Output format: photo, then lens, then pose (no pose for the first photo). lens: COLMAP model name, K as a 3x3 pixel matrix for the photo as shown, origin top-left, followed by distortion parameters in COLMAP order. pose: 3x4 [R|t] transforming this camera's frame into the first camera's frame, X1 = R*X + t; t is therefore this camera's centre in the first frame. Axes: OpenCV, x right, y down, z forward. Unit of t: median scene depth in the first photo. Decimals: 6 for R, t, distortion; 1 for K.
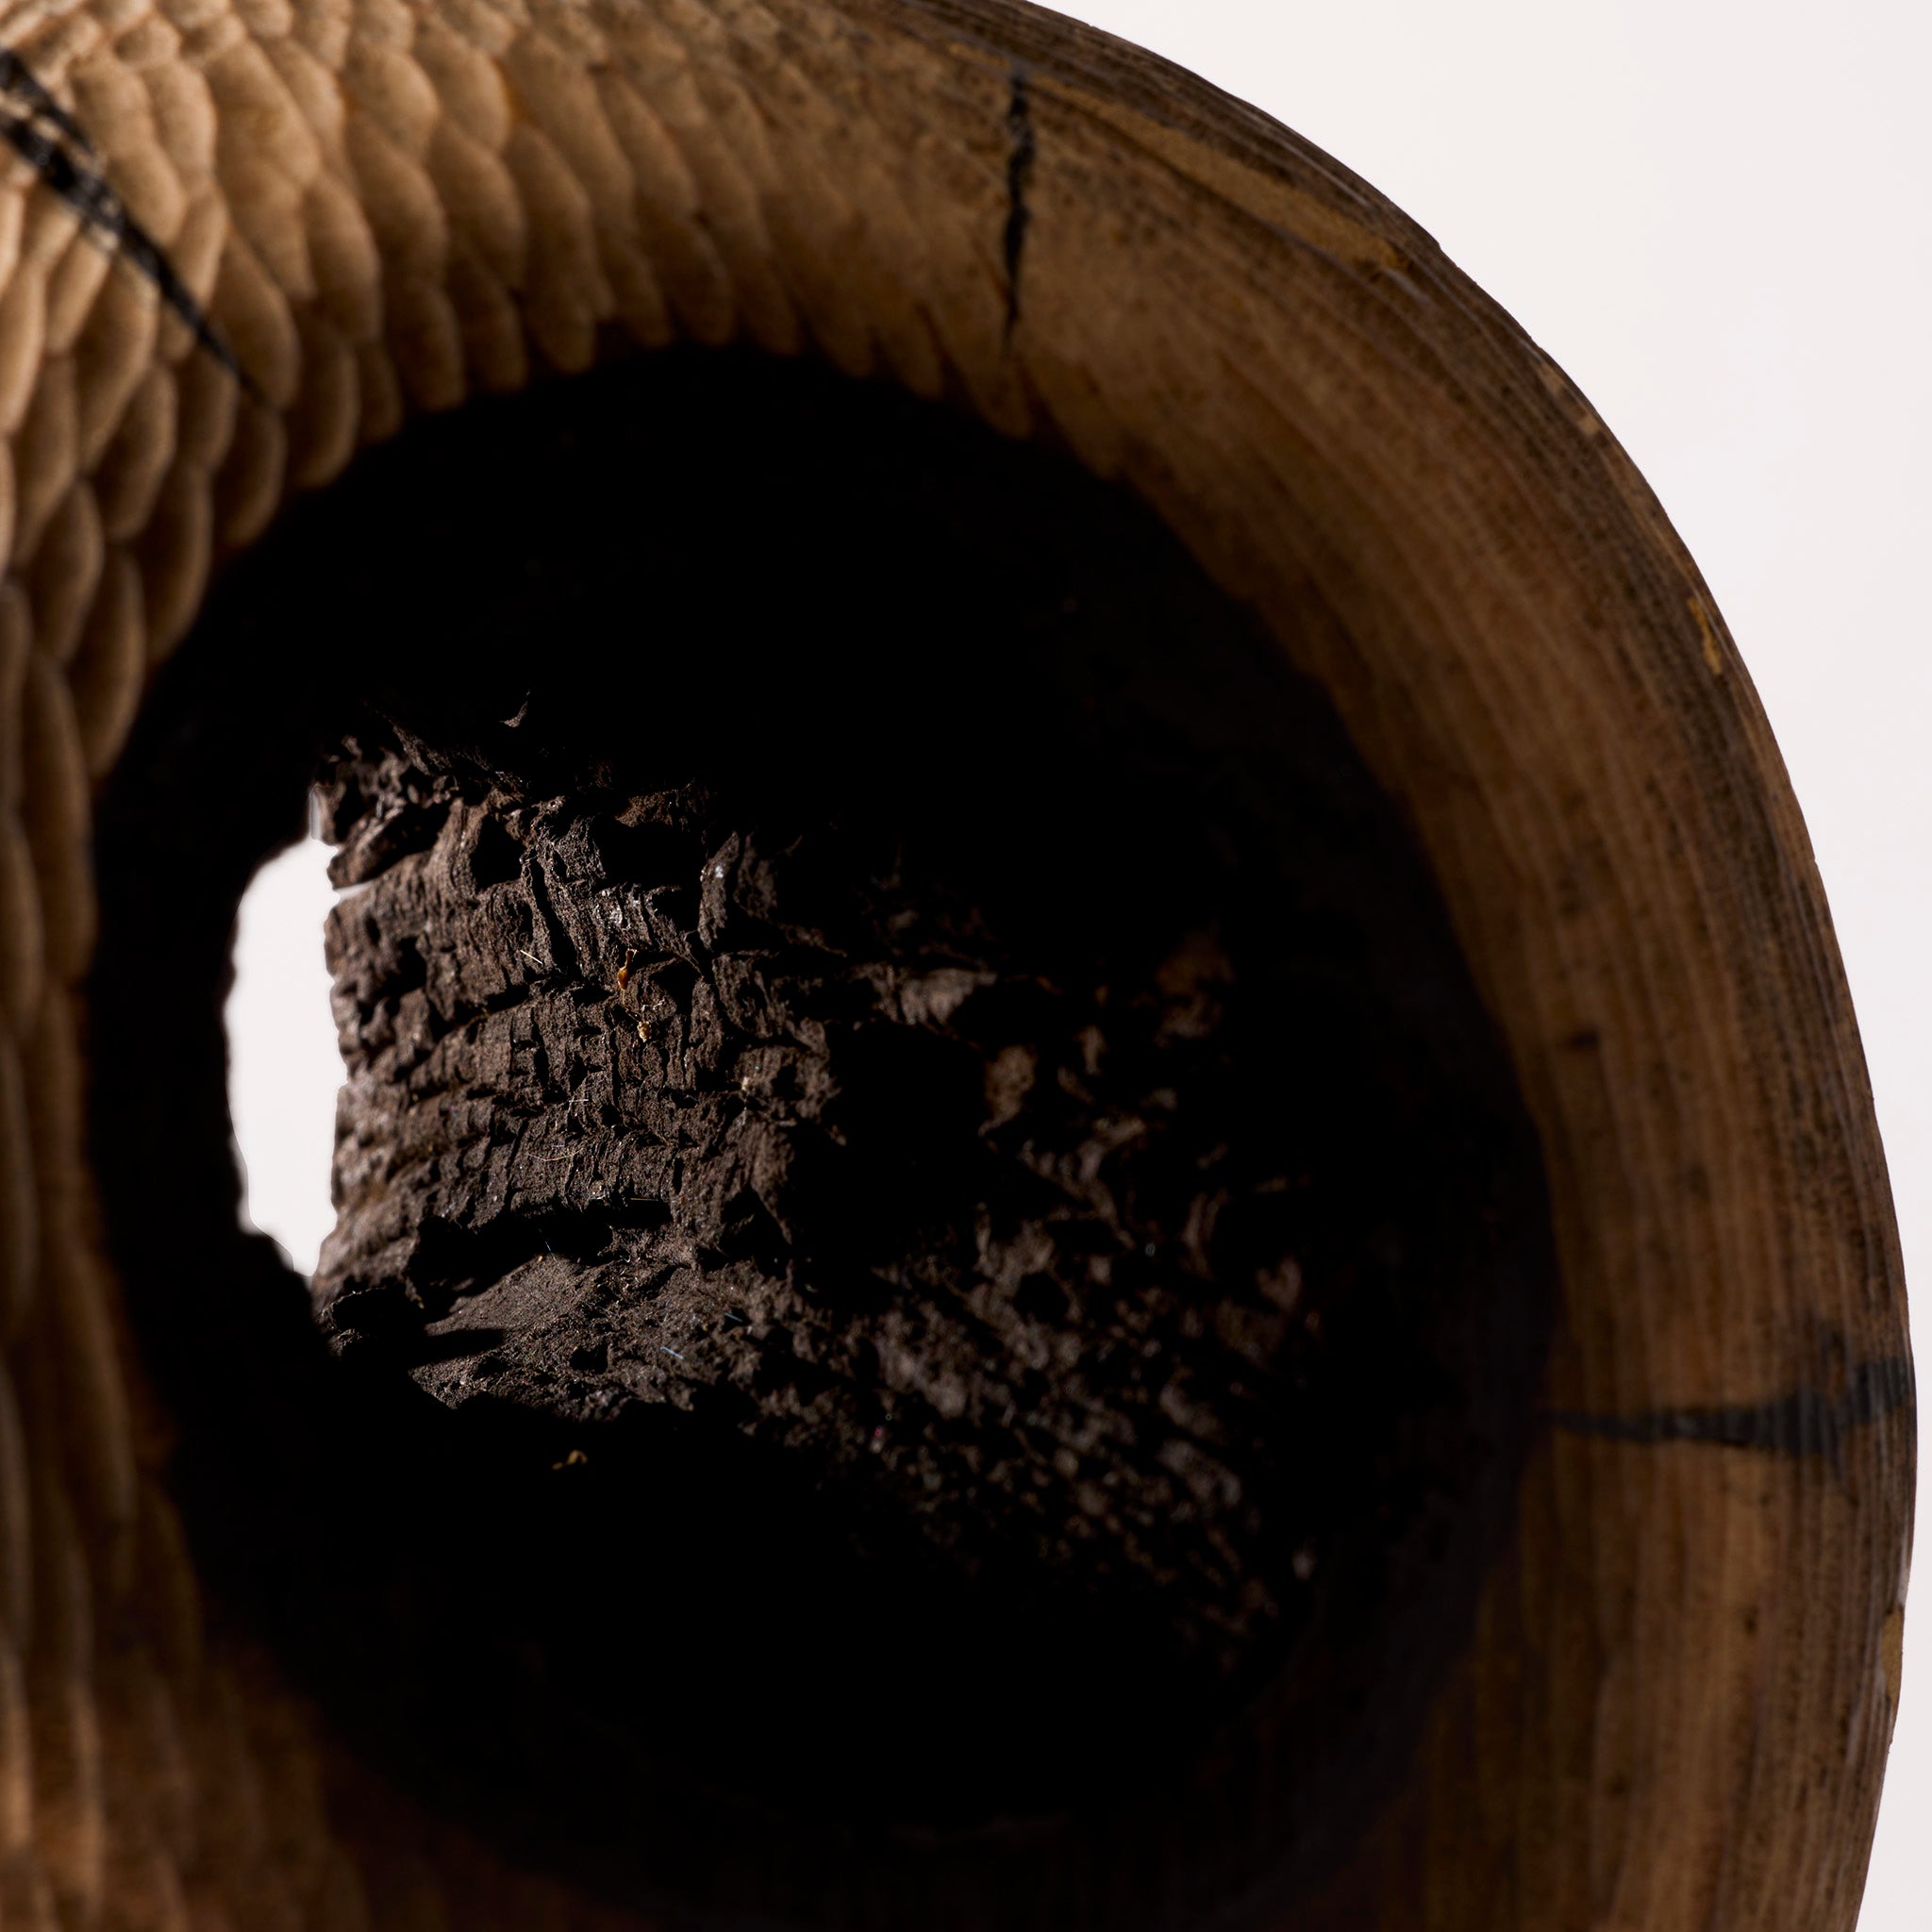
lens RADIAL K [[9300.2, 0, 966.0], [0, 9300.2, 966.0], [0, 0, 1]] dist [0.352035, 1.535222]
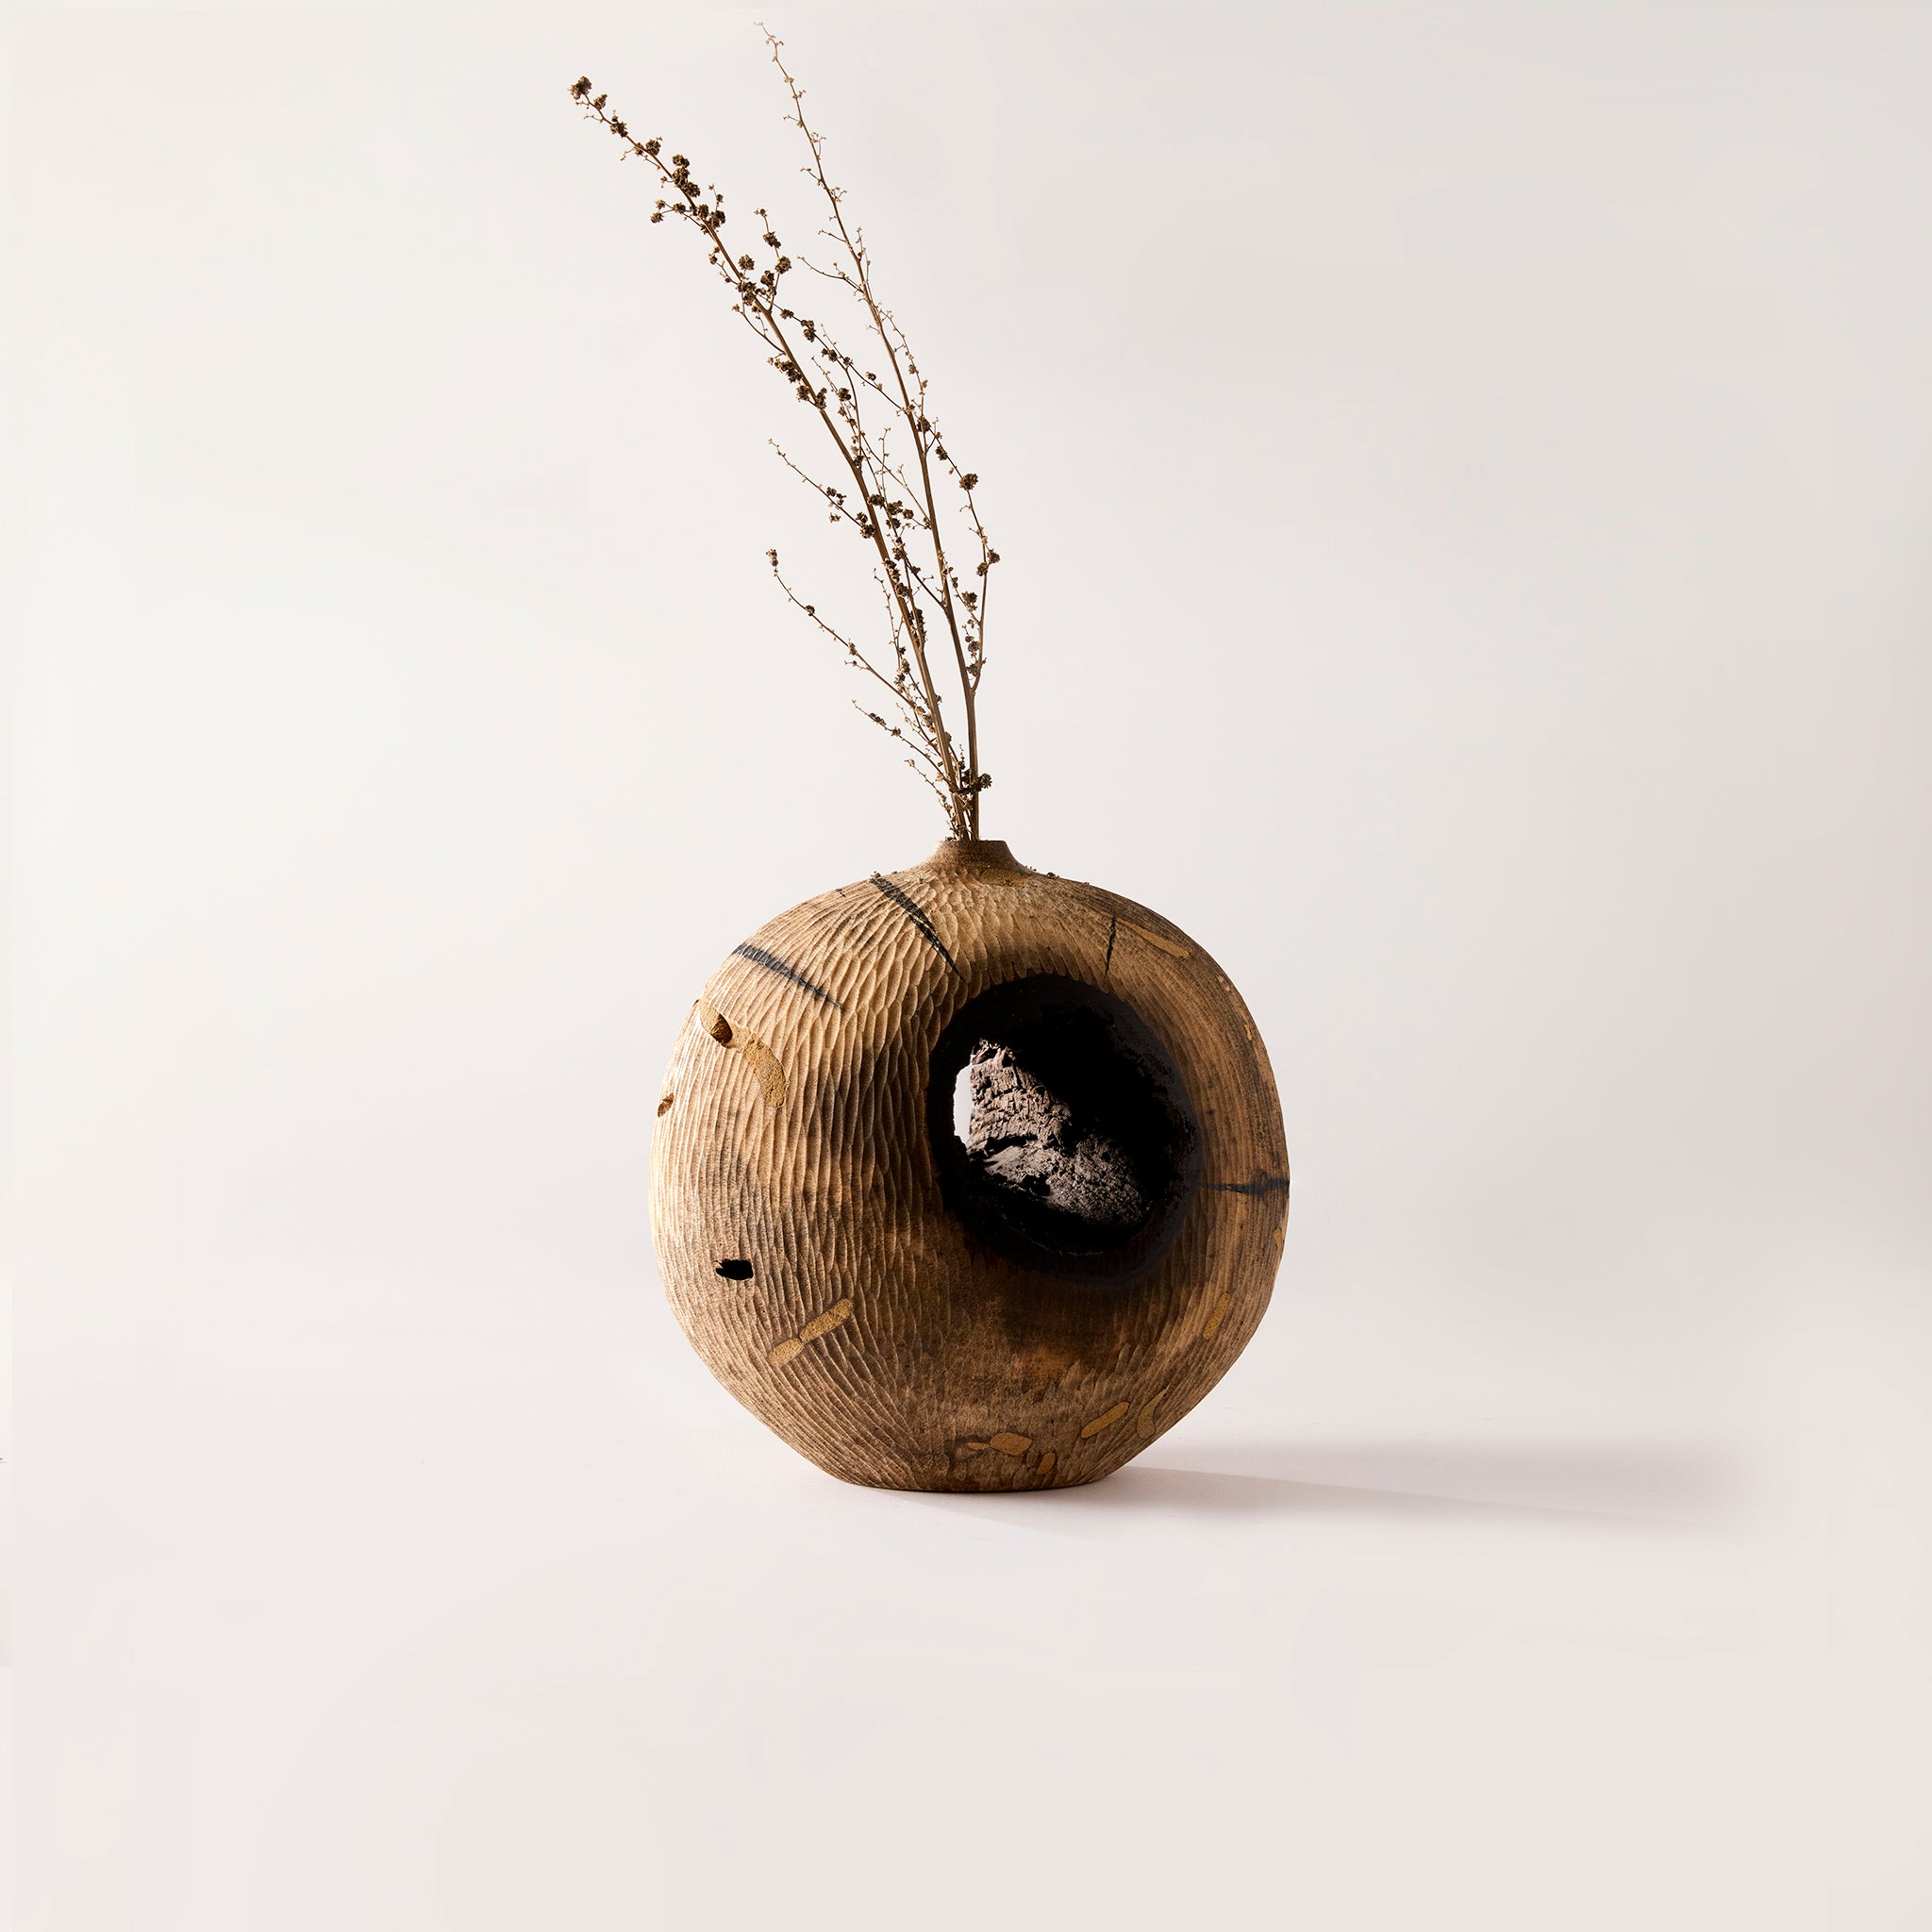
lens RADIAL K [[4494.0, 0, 932.2], [0, 4494.0, 963.3], [0, 0, 1]] dist [0.113012, 0.117196]
pose [[0.996155, 0.045483, -0.074882, 0.094724], [-0.046696, 0.998804, -0.014522, -0.031219], [0.074132, 0.017962, 0.997087, -1.509867]]
